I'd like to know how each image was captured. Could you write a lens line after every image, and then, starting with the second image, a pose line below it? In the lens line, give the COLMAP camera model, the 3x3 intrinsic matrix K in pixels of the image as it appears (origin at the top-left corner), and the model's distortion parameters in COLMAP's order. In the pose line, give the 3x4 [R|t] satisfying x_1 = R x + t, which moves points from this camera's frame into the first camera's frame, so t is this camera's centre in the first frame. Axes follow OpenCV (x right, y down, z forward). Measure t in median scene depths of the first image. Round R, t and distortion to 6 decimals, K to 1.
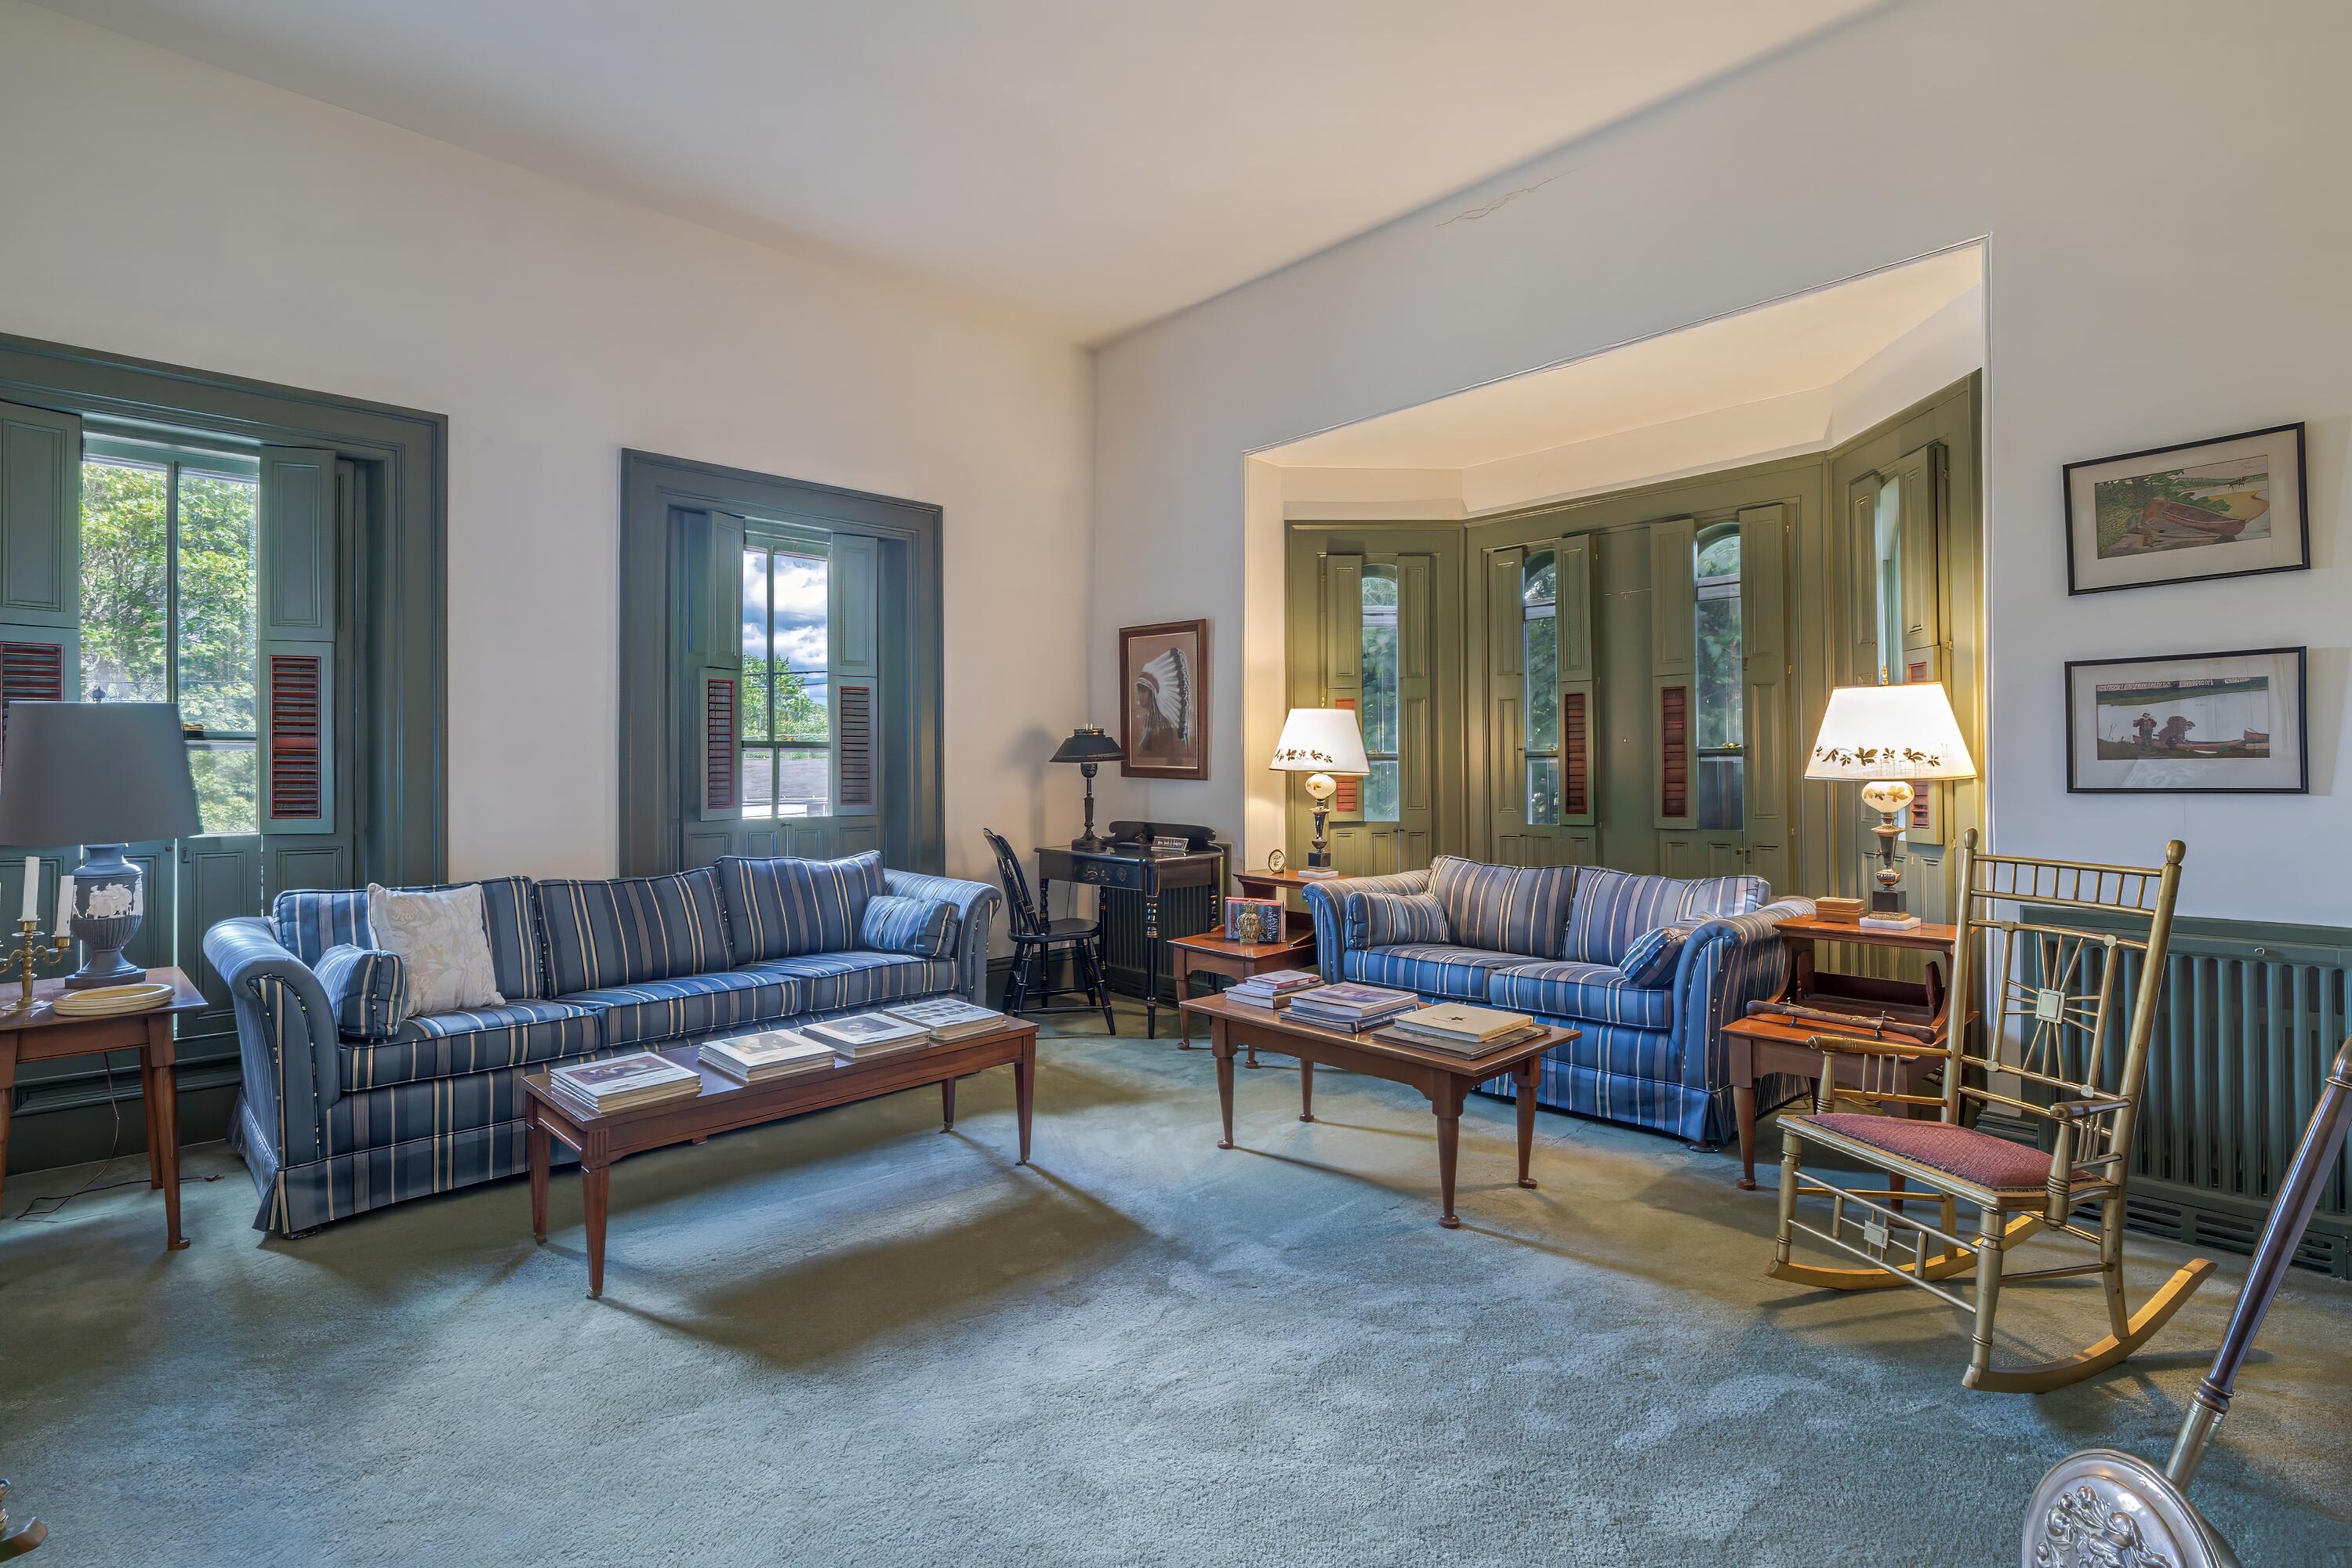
lens RADIAL K [[1090.8, 0, 1180.5], [0, 1090.8, 770.2], [0, 0, 1]] dist [-0.009797, -0.000266]
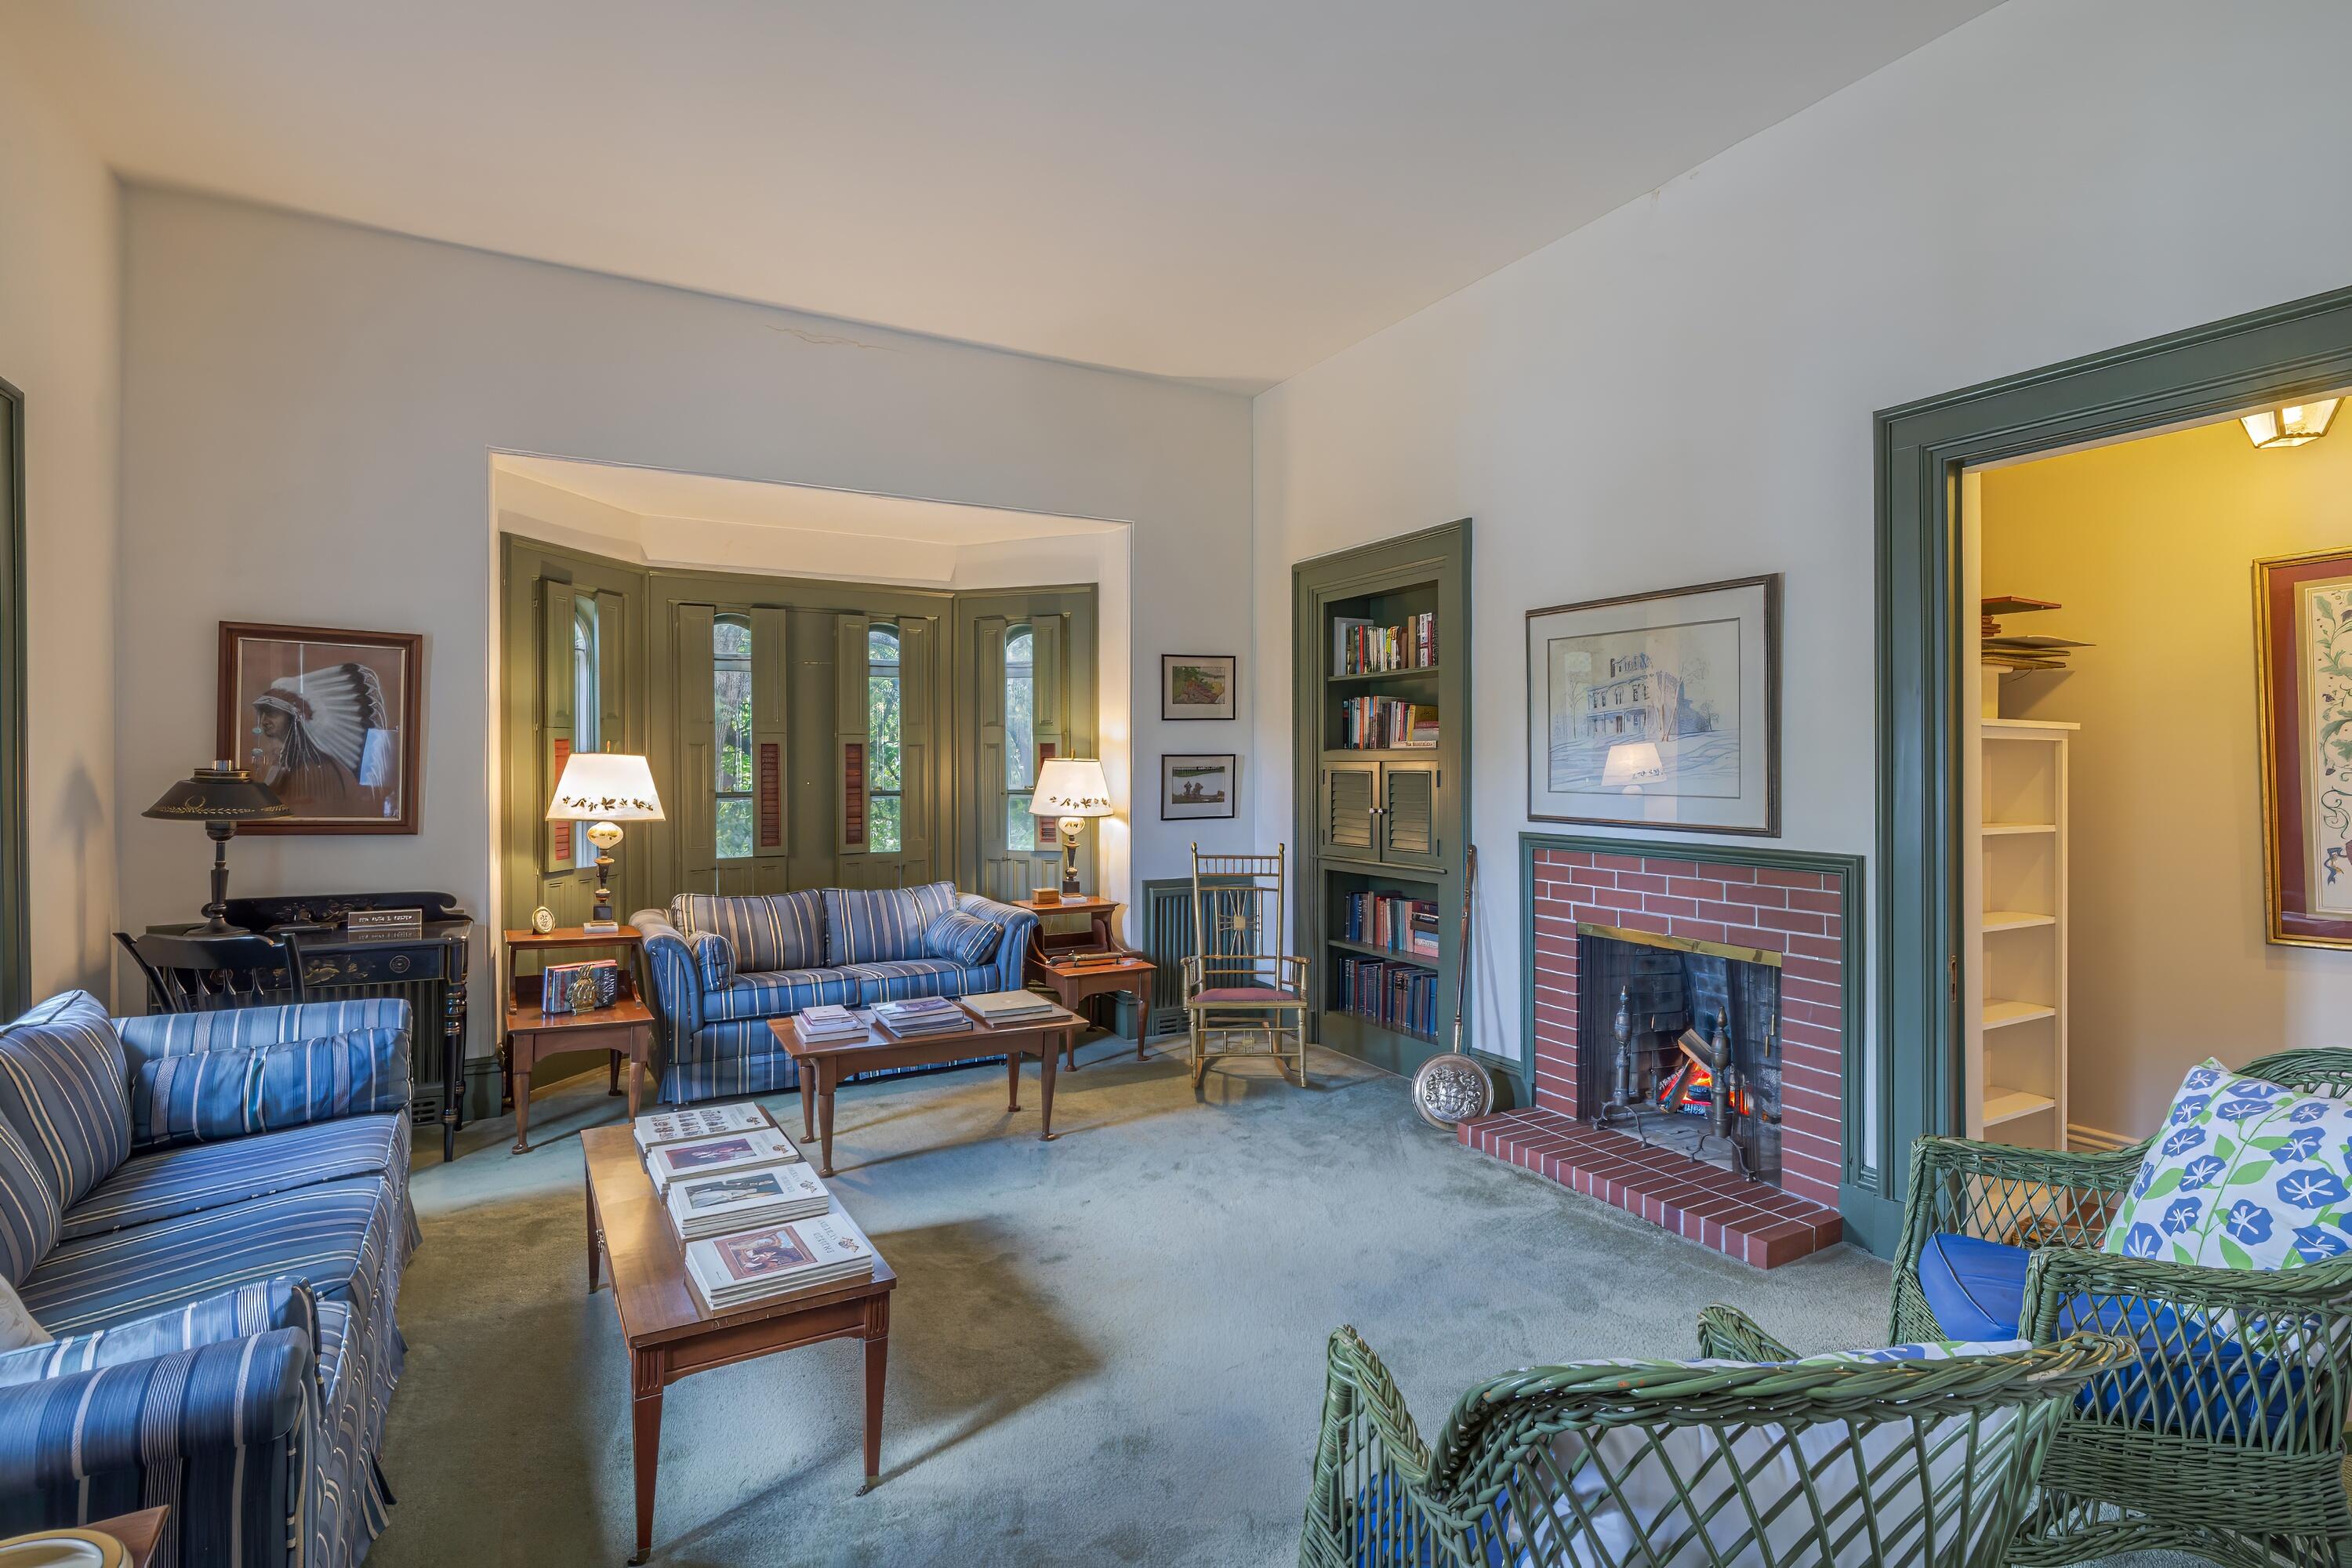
lens RADIAL K [[1090.8, 0, 1181.8], [0, 1090.8, 771.1], [0, 0, 1]] dist [-0.009797, -0.000266]
pose [[0.266472, -0.000736, 0.963842, -0.898995], [-0.001548, 0.999998, 0.001191, -0.059526], [-0.963841, -0.001809, 0.266471, 0.363605]]
